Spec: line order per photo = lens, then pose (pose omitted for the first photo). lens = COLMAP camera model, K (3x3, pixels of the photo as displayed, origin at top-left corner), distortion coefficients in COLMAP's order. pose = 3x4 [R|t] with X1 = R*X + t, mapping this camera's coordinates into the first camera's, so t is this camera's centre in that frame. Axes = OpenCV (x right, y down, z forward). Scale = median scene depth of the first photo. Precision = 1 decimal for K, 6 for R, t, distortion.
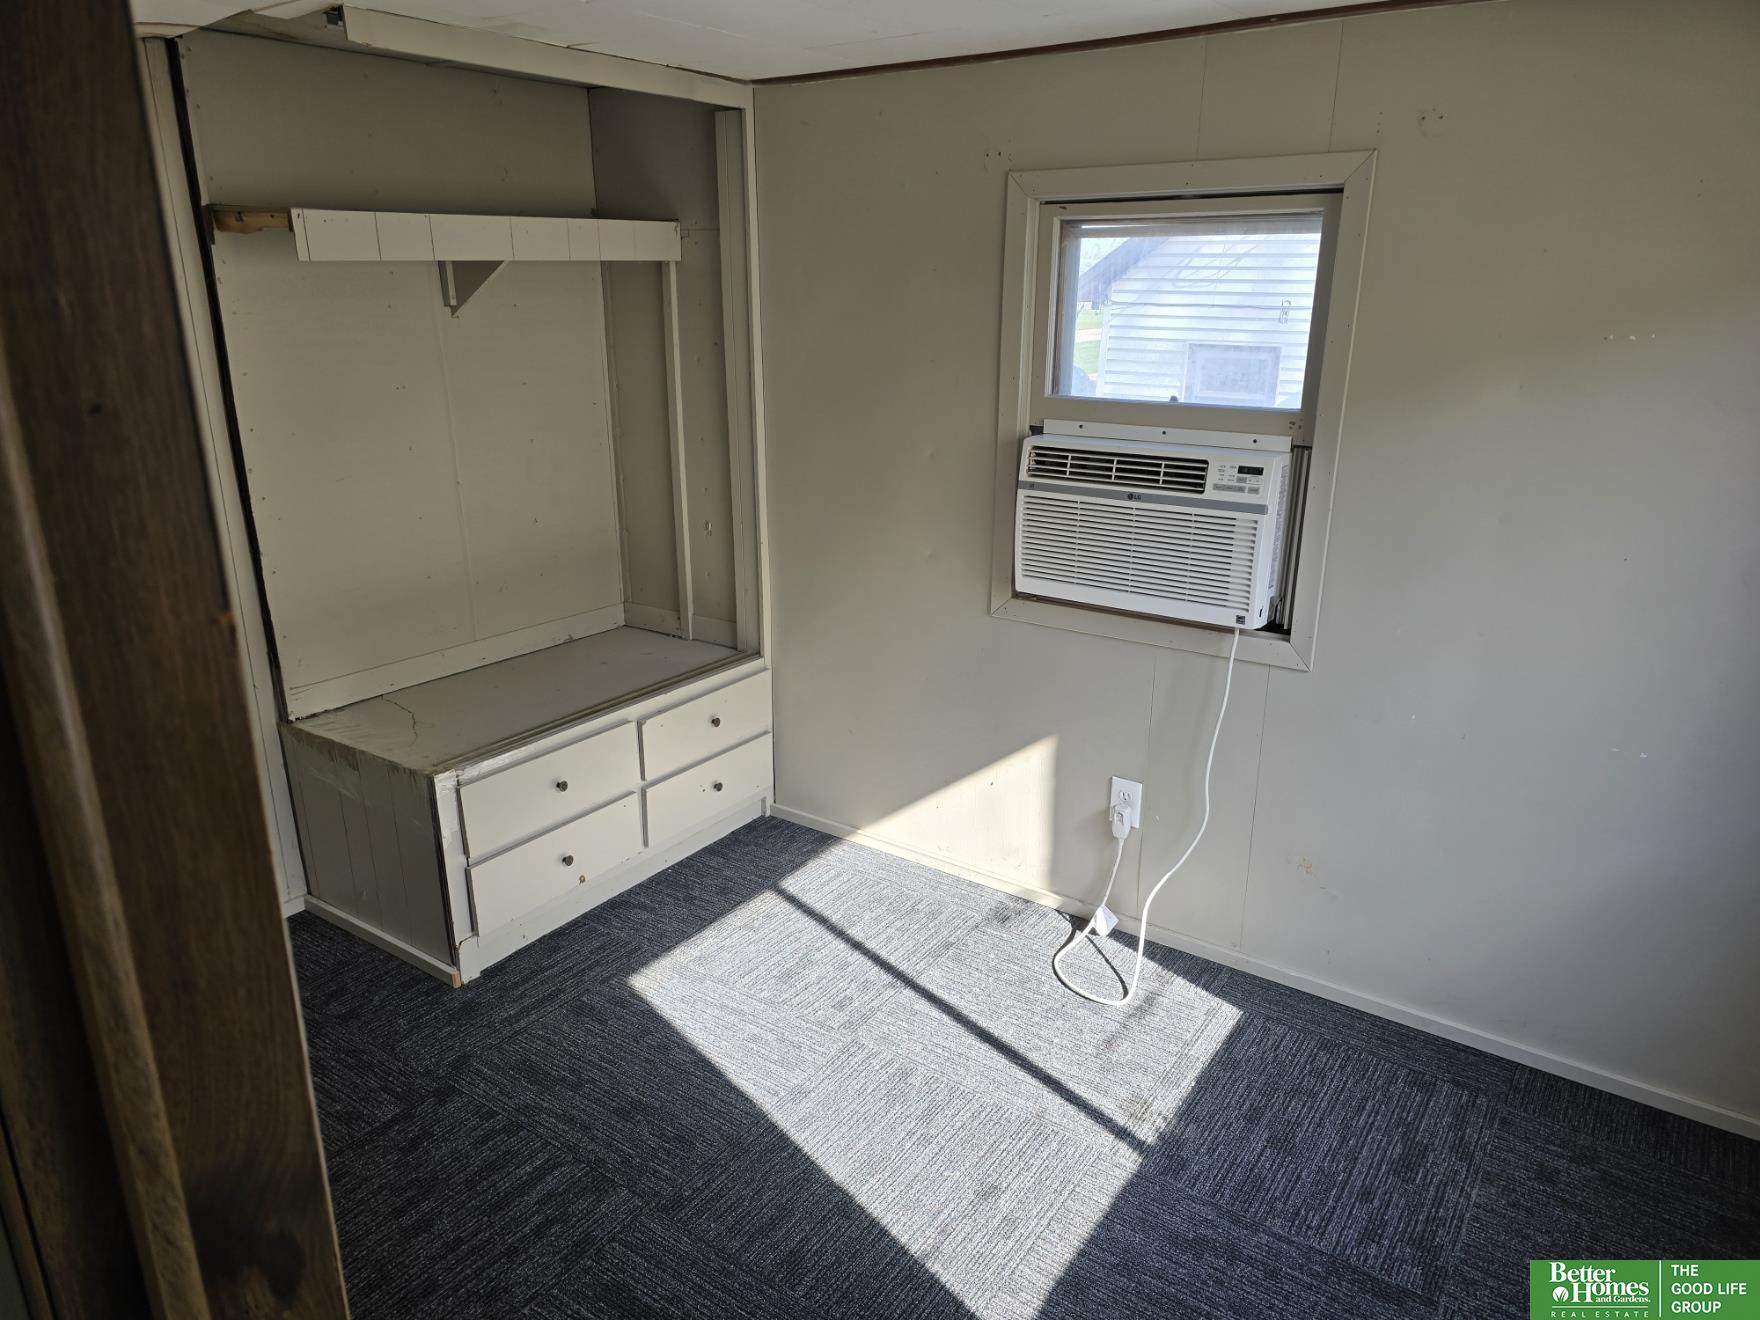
lens RADIAL K [[1184.1, 0, 875.4], [0, 1184.1, 660.8], [0, 0, 1]] dist [0.051580, -0.049417]
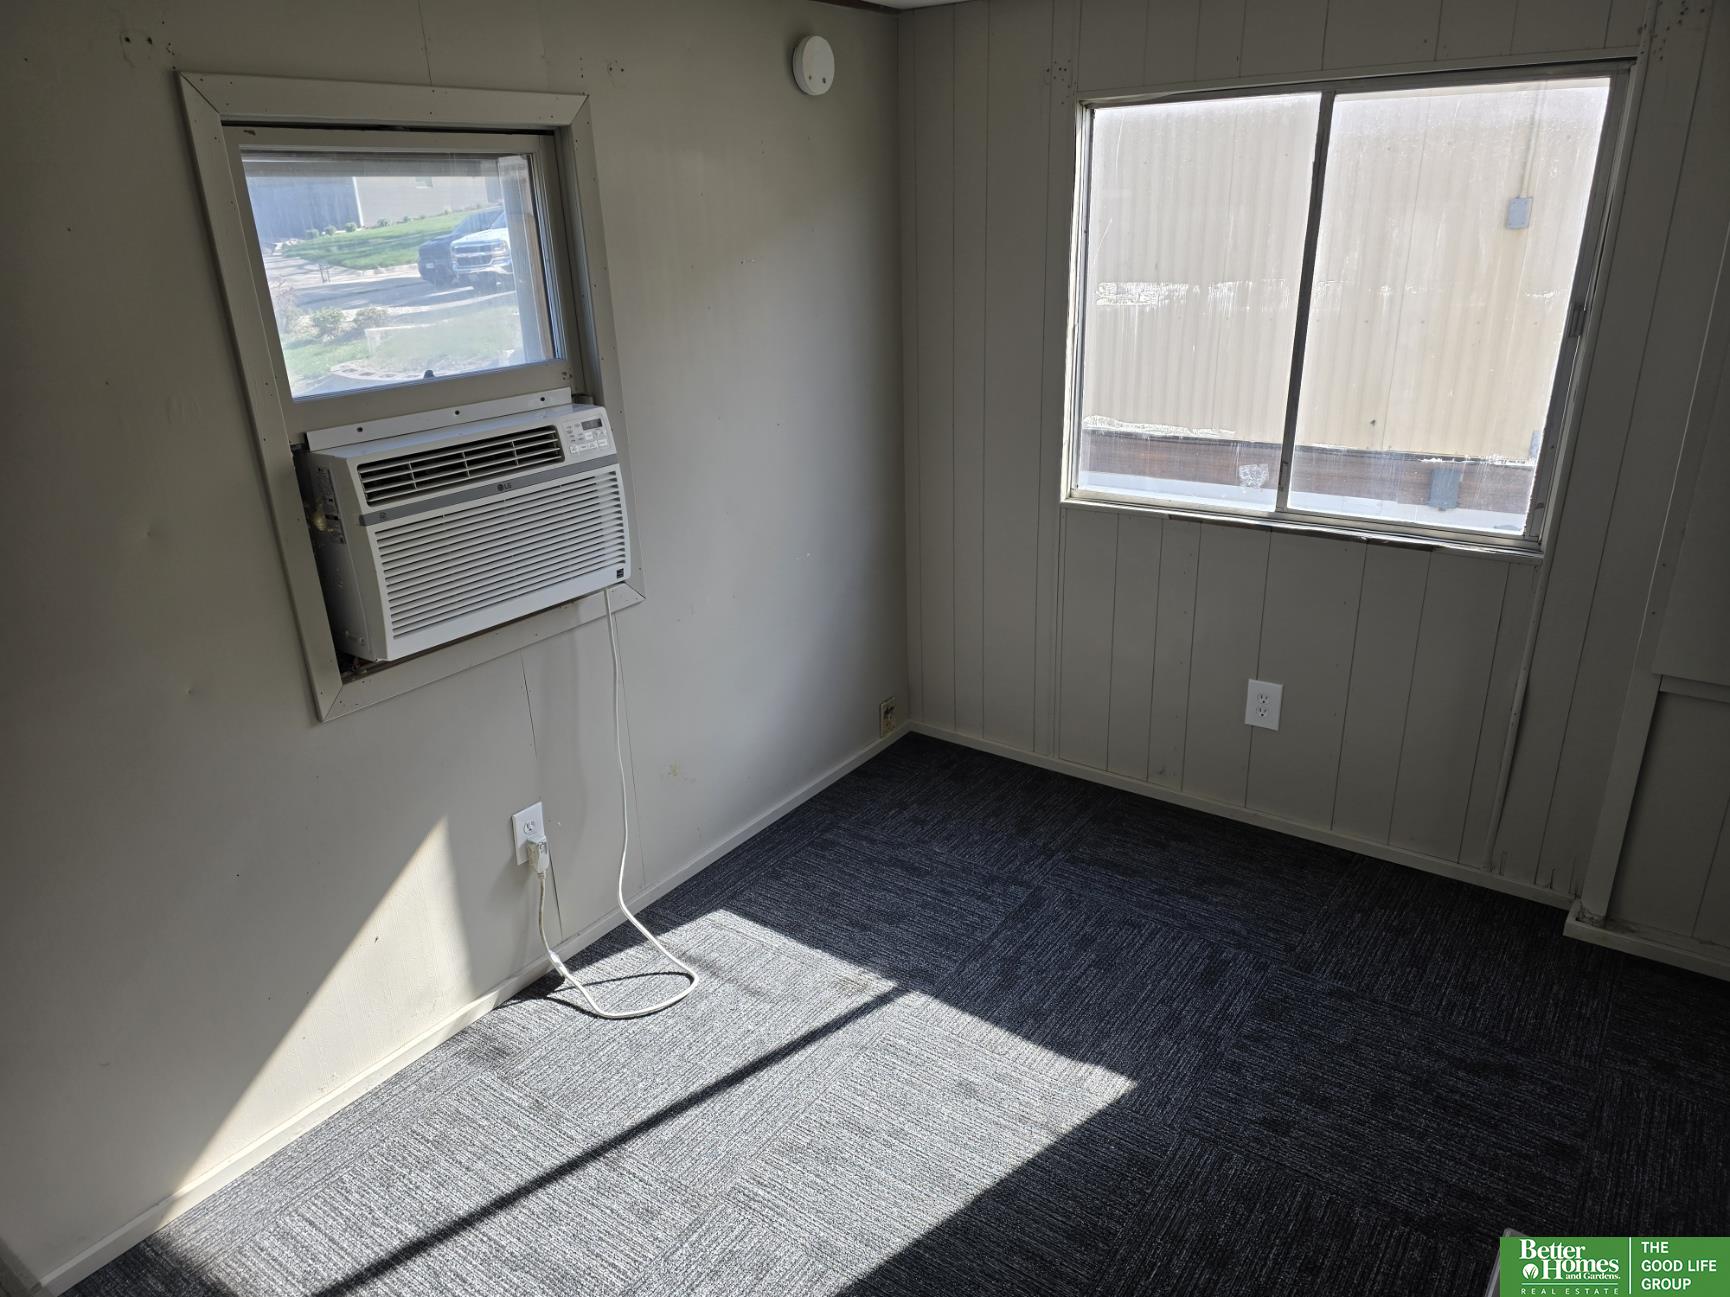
lens RADIAL K [[1163.9, 0, 862.6], [0, 1163.9, 653.1], [0, 0, 1]] dist [0.051580, -0.049417]
pose [[0.001446, -0.363451, 0.931612, -0.620867], [0.335575, 0.877768, 0.341924, -0.239150], [-0.942012, 0.312132, 0.123235, 0.705184]]
